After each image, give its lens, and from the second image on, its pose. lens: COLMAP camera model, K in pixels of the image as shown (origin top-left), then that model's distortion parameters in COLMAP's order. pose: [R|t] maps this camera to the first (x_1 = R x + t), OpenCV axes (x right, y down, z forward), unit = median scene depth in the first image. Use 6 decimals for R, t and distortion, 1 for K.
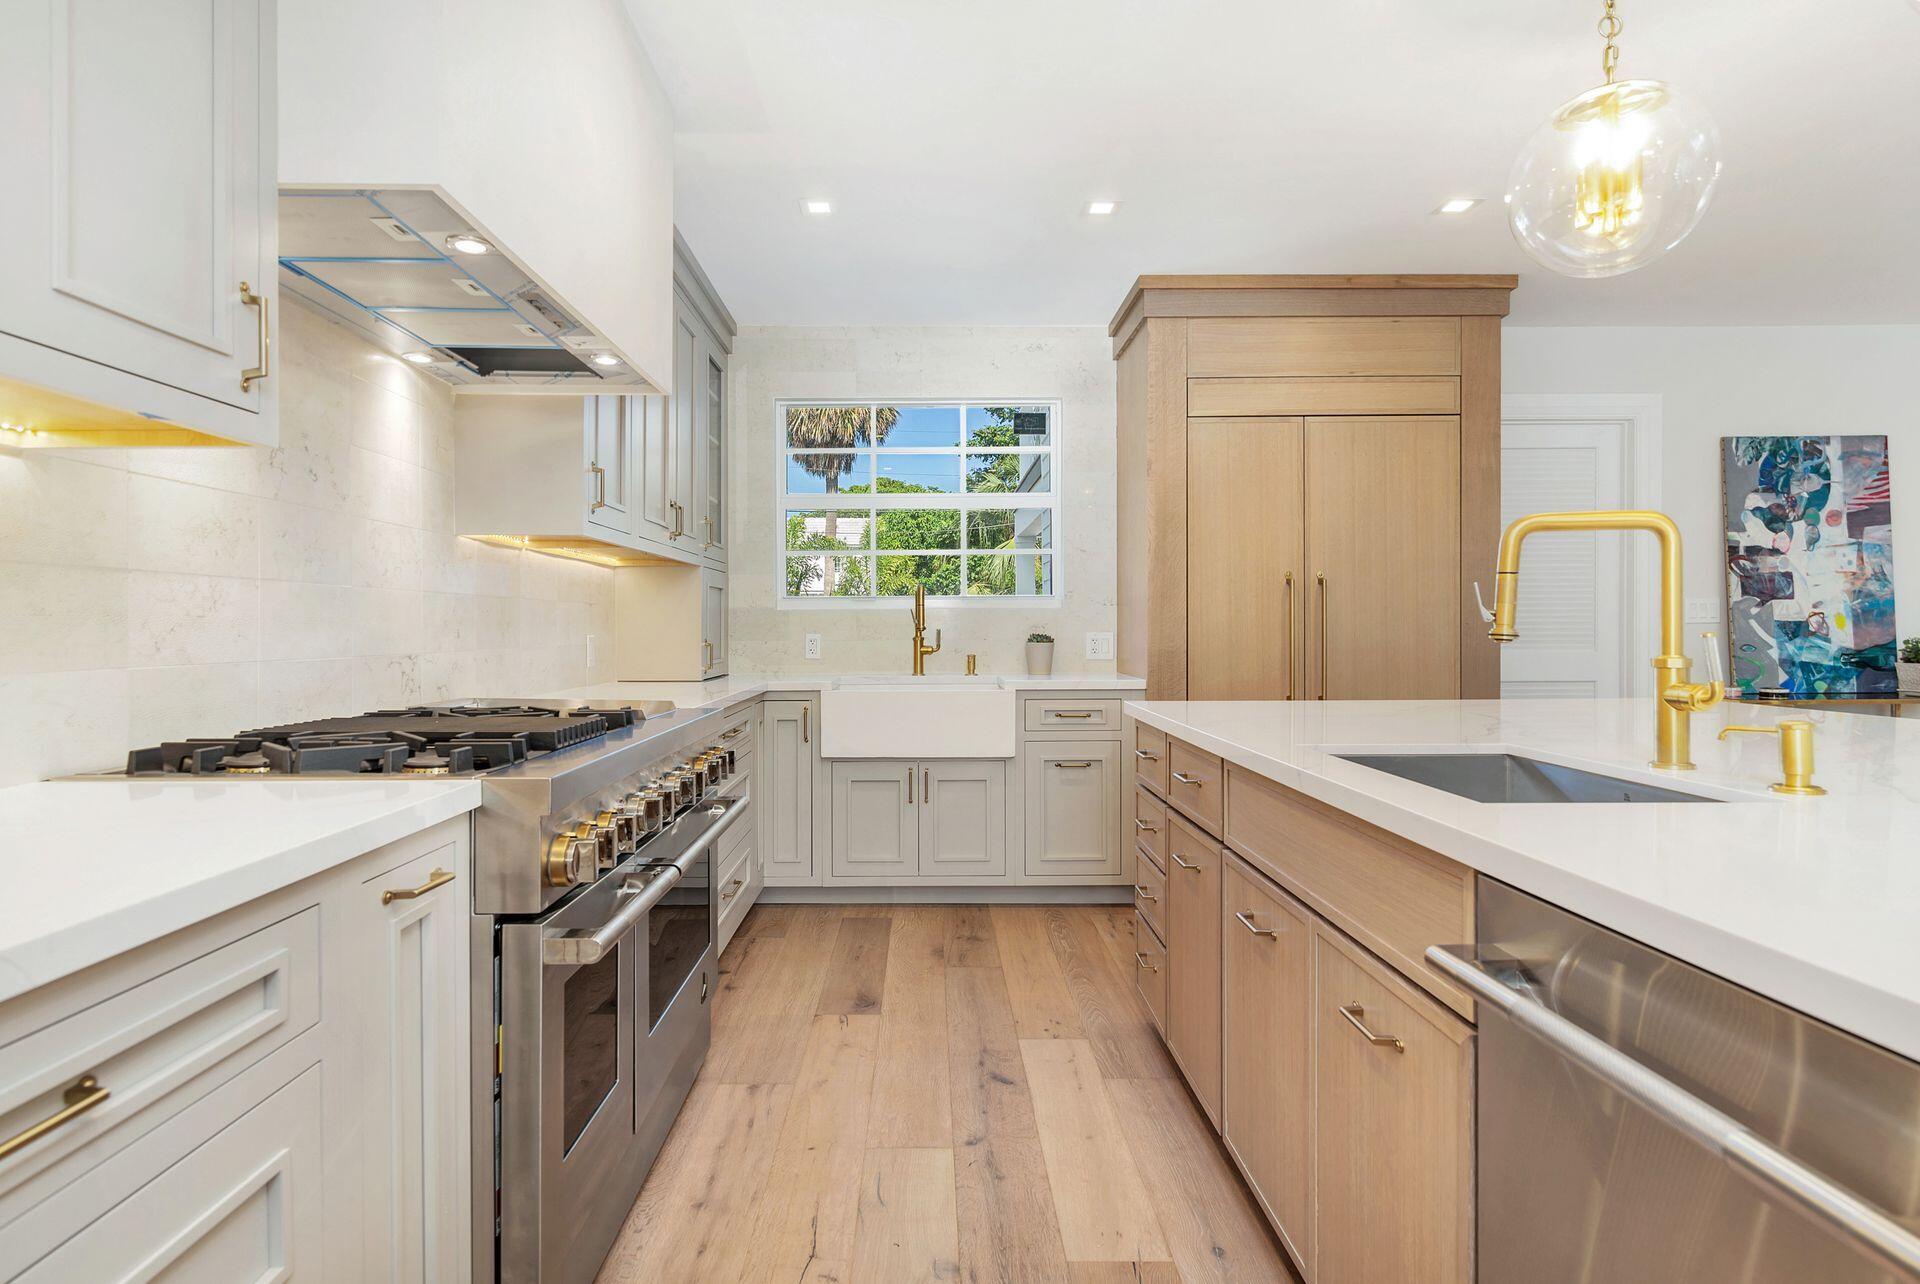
lens RADIAL K [[1024.9, 0, 956.2], [0, 1024.9, 636.7], [0, 0, 1]] dist [0.006354, -0.001255]
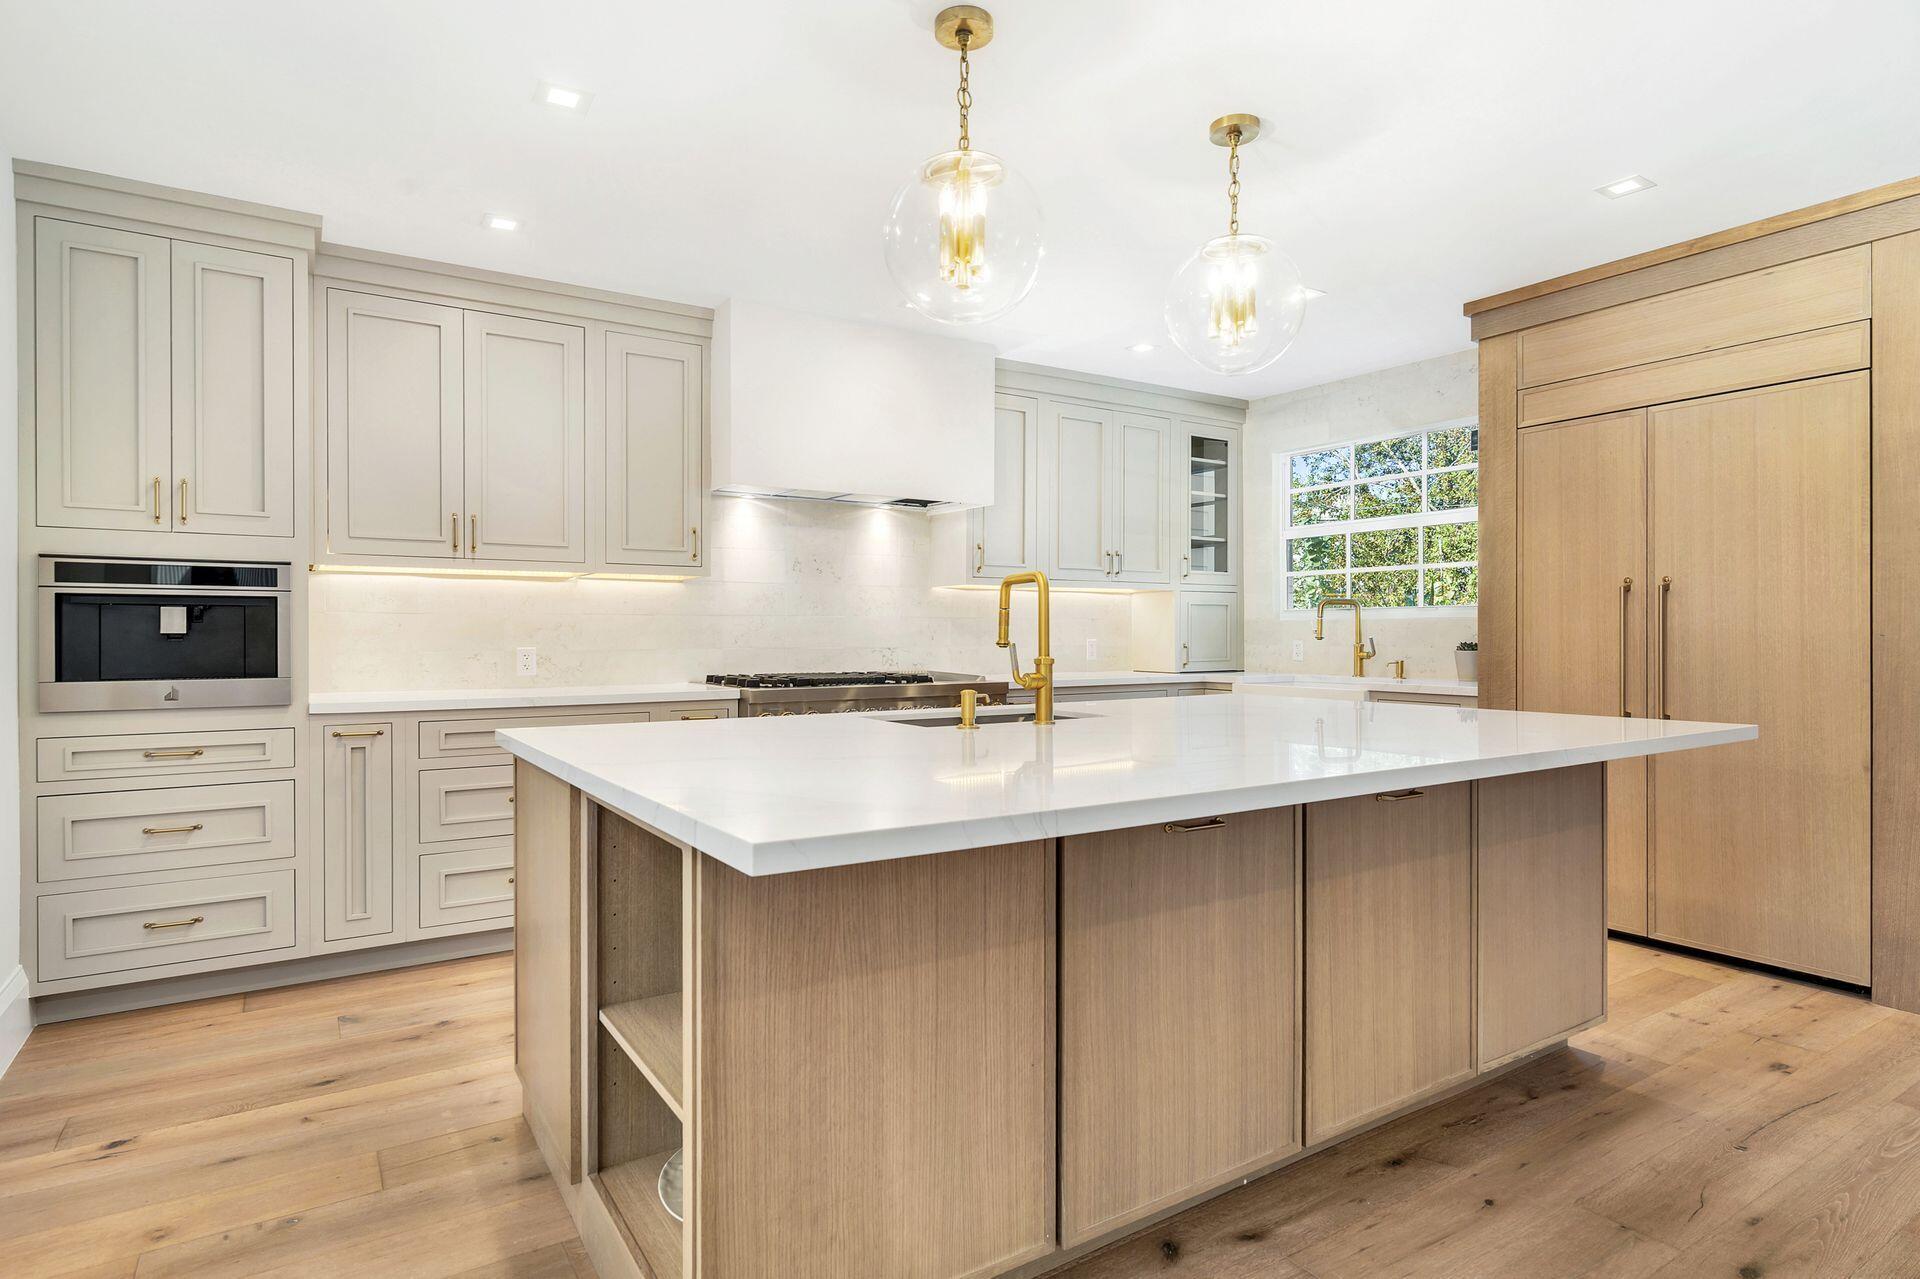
lens RADIAL K [[1024.9, 0, 962.2], [0, 1024.9, 639.6], [0, 0, 1]] dist [0.006354, -0.001255]
pose [[0.532572, 0.009785, -0.846328, 1.158925], [-0.009941, 0.999937, 0.005305, -0.009552], [0.846326, 0.005588, 0.532635, 0.007524]]
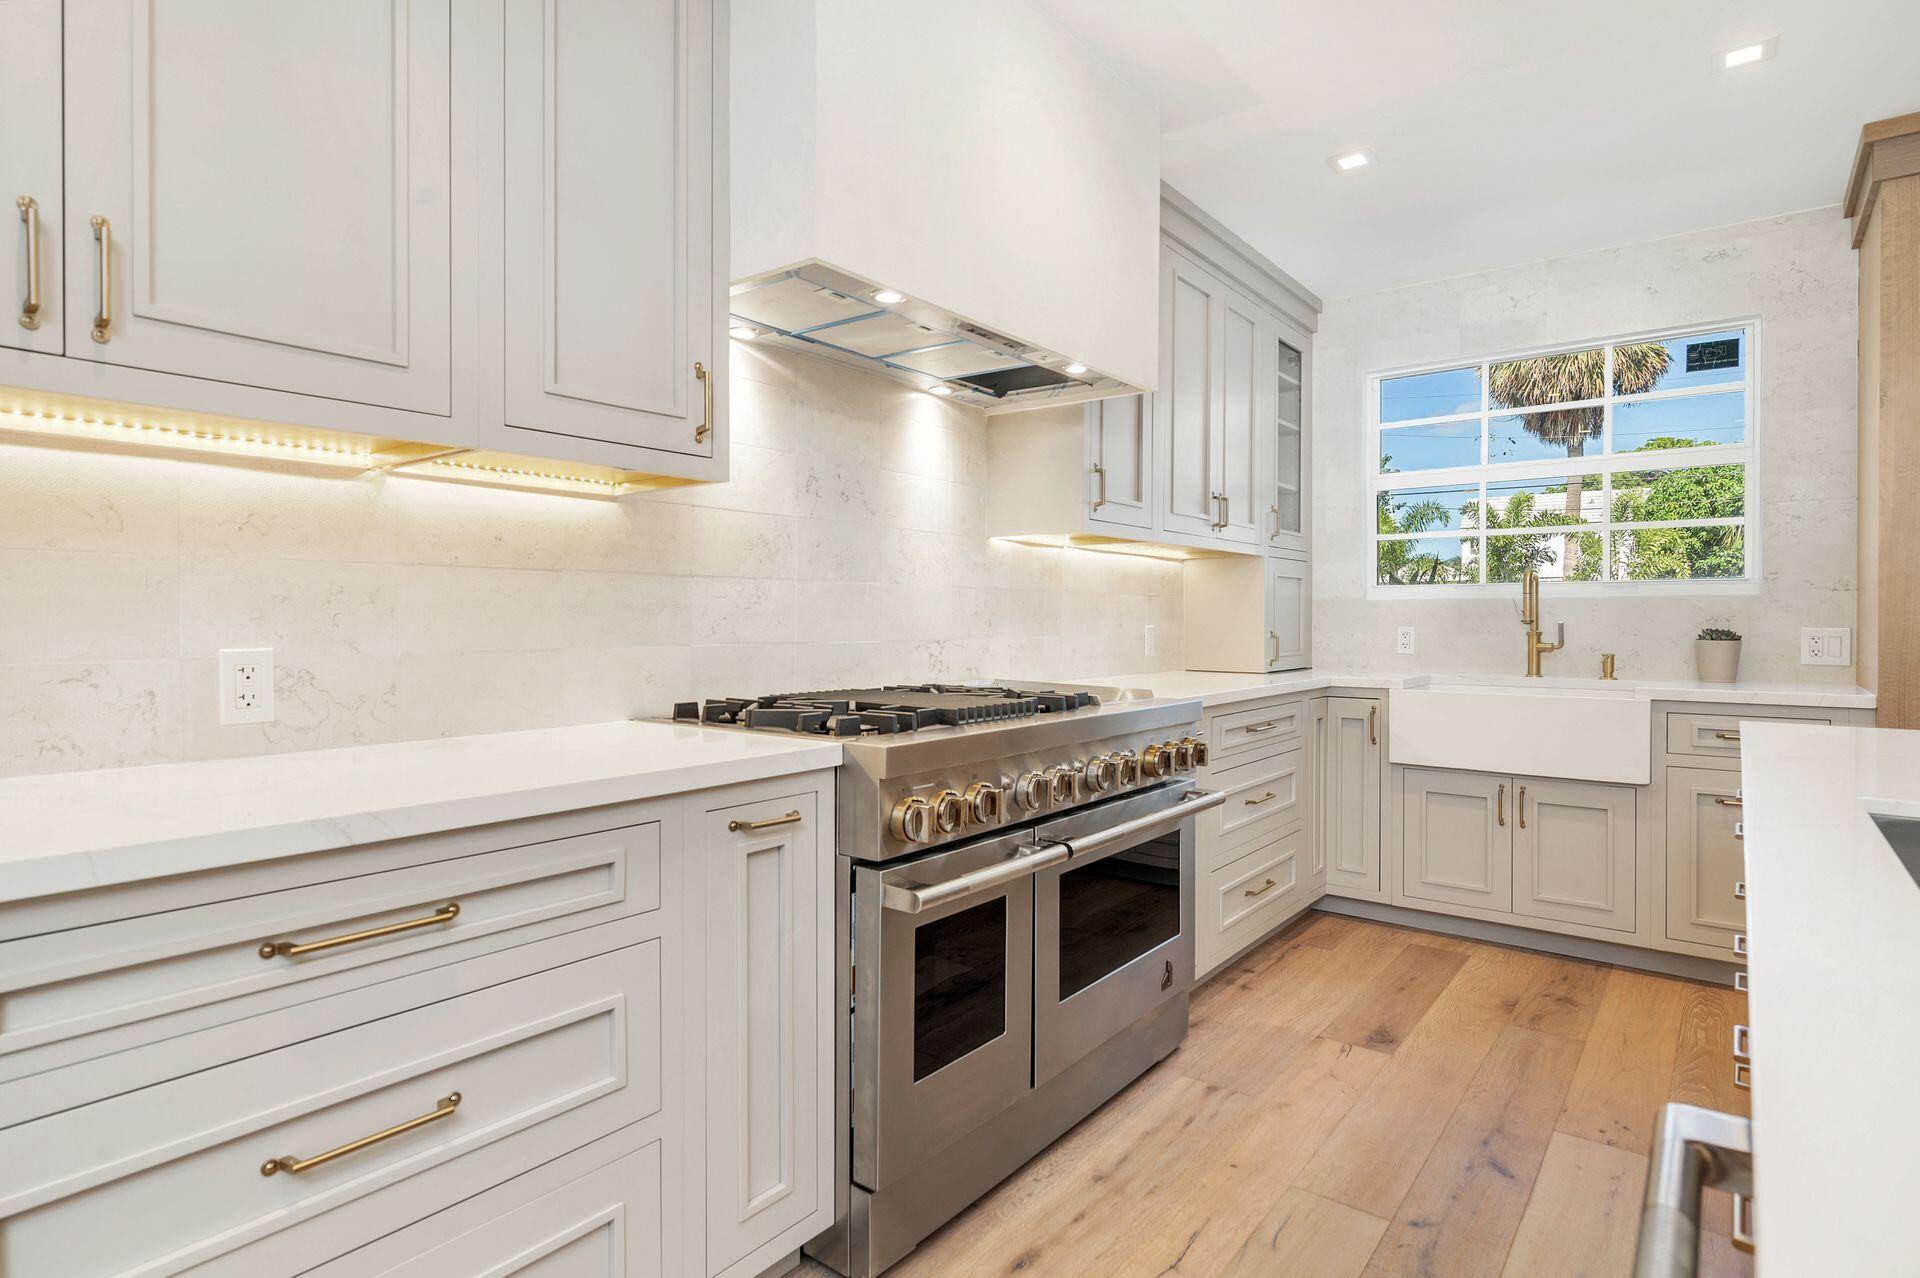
lens RADIAL K [[1024.9, 0, 956.7], [0, 1024.9, 626.4], [0, 0, 1]] dist [0.006354, -0.001255]
pose [[0.777810, 0.009334, -0.628430, 0.204342], [-0.010193, 0.999946, 0.002235, -0.001029], [0.628416, 0.004667, 0.777863, 0.076609]]
